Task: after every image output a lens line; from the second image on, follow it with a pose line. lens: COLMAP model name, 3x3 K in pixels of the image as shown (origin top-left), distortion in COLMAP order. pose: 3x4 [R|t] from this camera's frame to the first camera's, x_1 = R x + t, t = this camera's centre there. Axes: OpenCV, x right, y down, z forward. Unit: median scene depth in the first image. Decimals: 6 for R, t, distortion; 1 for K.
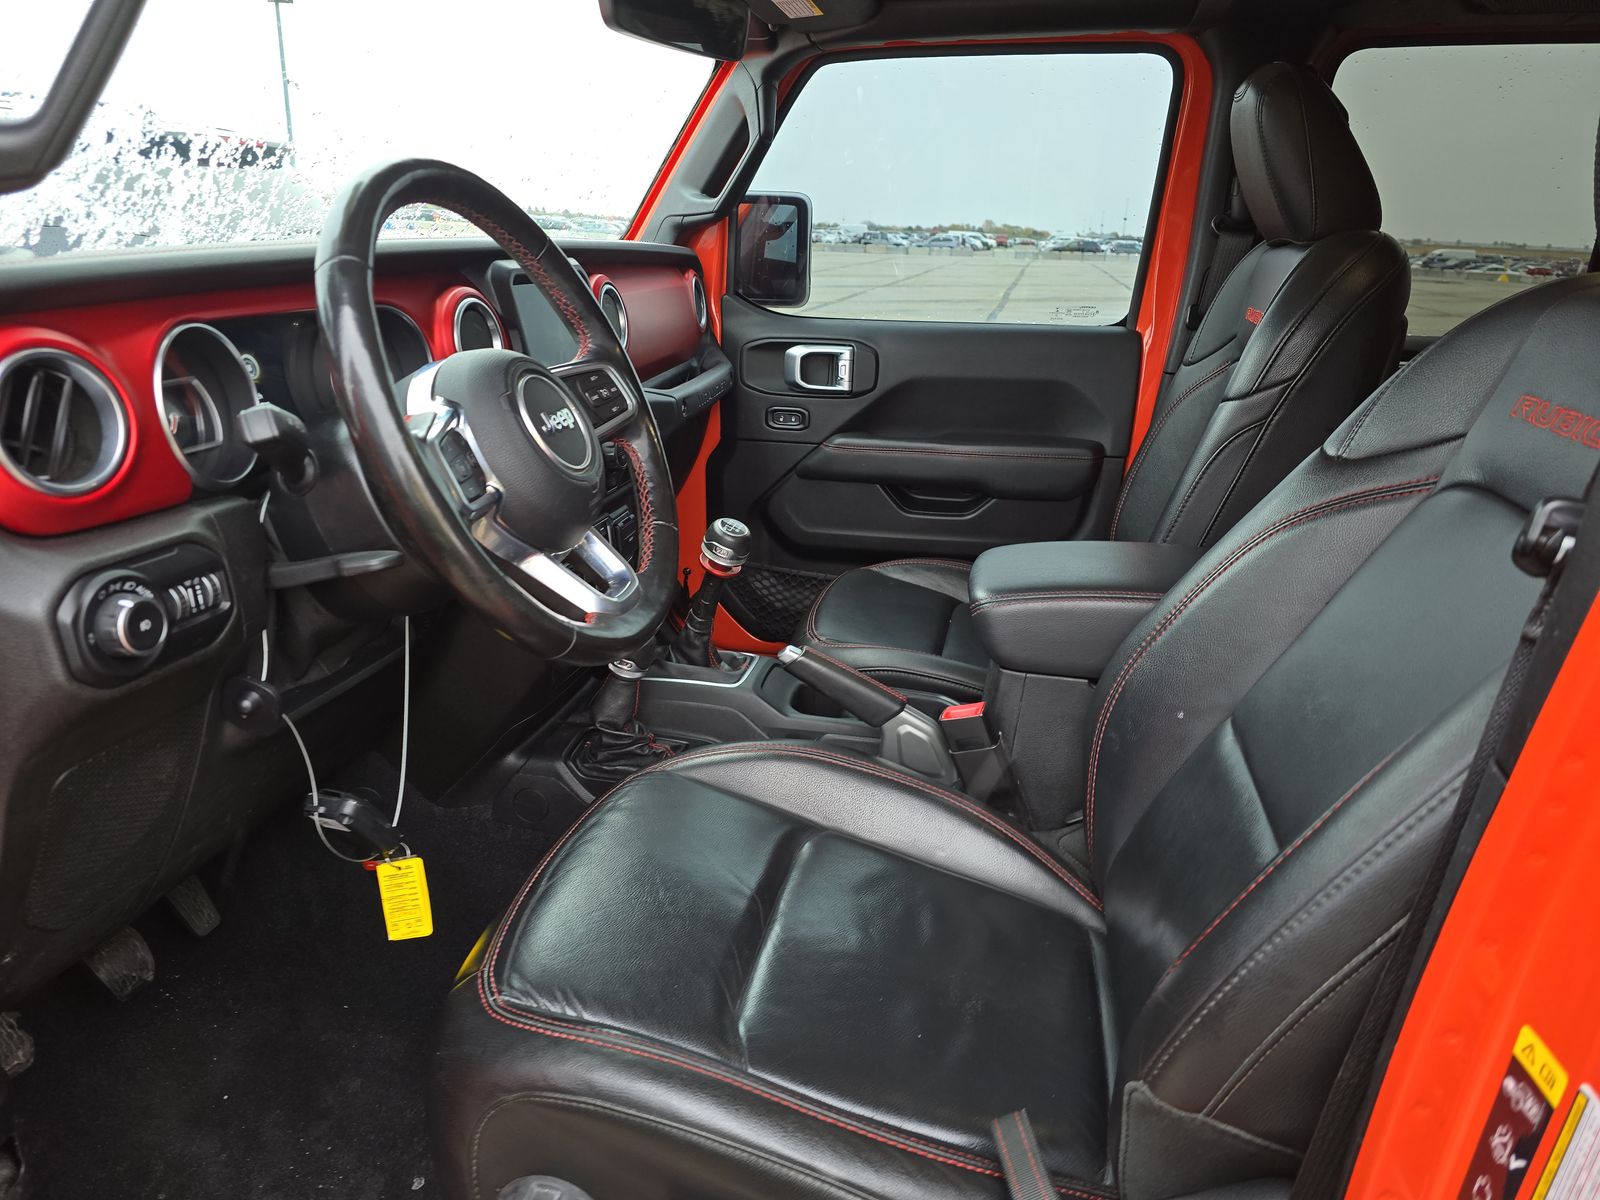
lens RADIAL K [[1063.9, 0, 800.0], [0, 1063.9, 600.0], [0, 0, 1]] dist [0.057160, -0.052698]
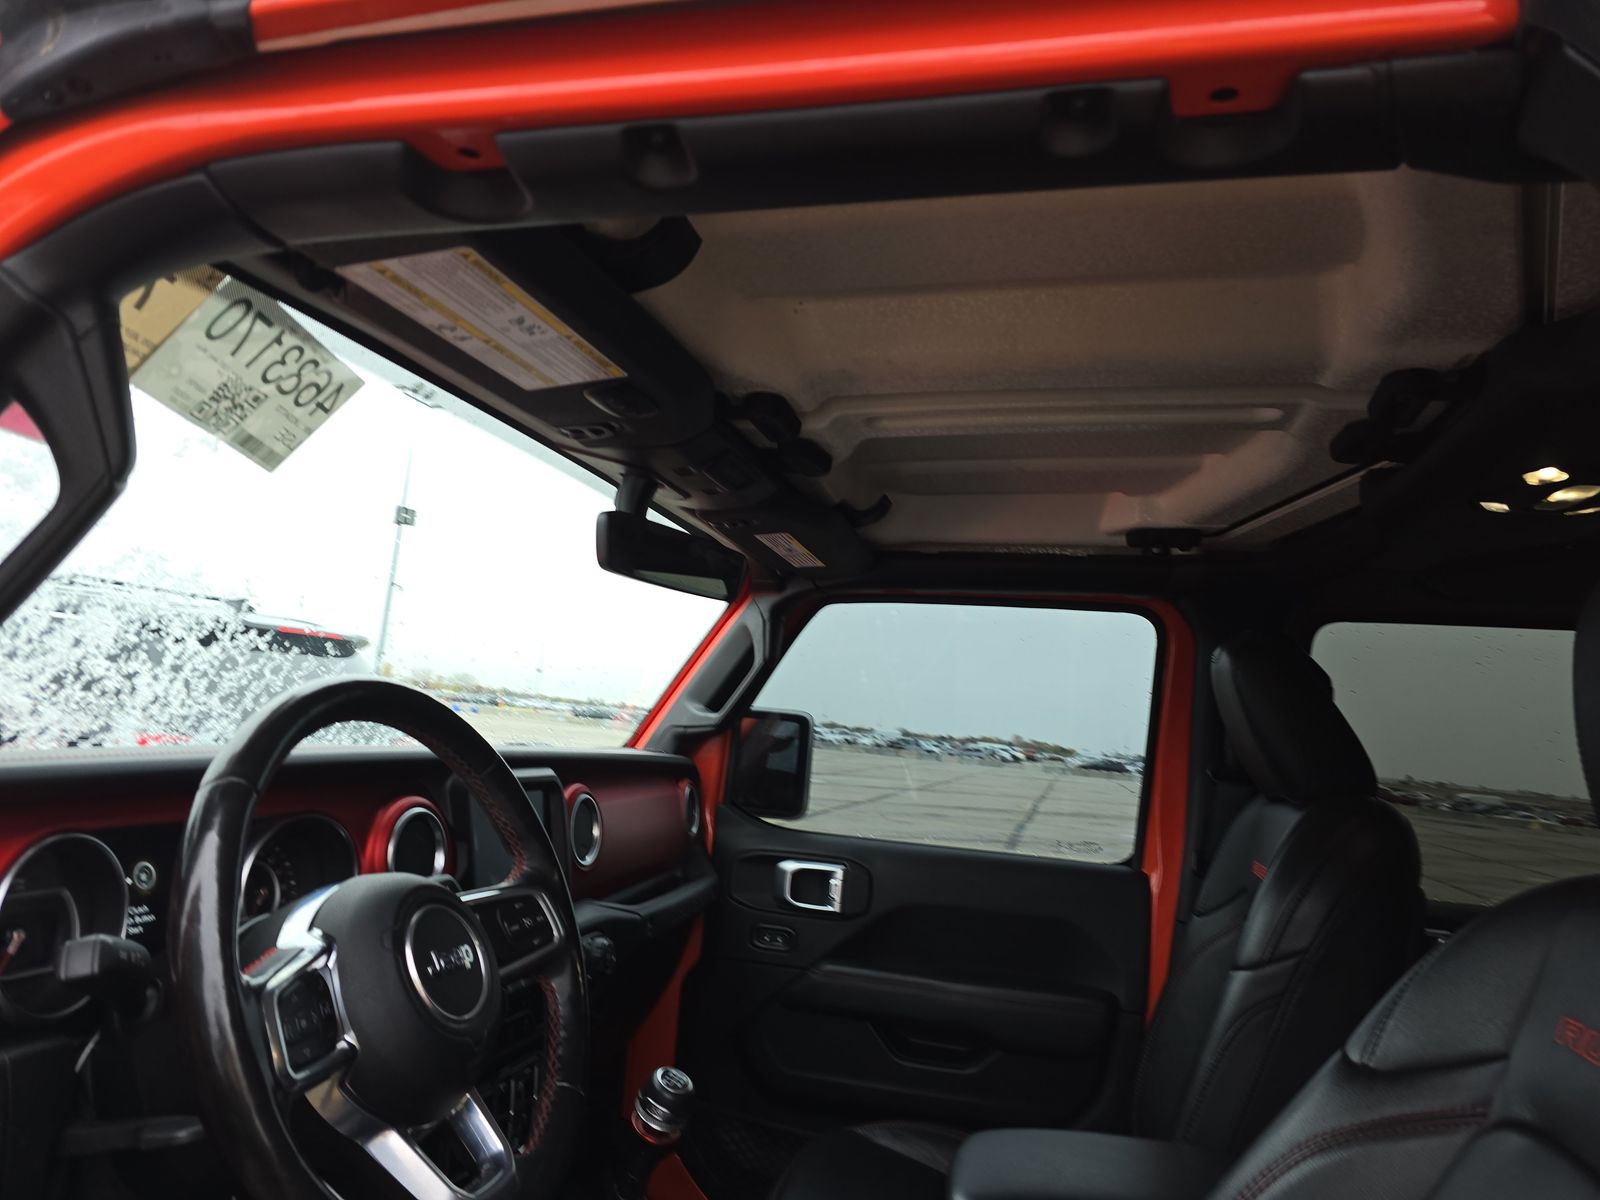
lens RADIAL K [[1063.9, 0, 800.0], [0, 1063.9, 600.0], [0, 0, 1]] dist [0.057160, -0.052698]
pose [[0.997605, 0.055439, -0.041364, 0.066539], [-0.067984, 0.896098, -0.438618, -0.053658], [0.012750, 0.440380, 0.897721, 0.064547]]
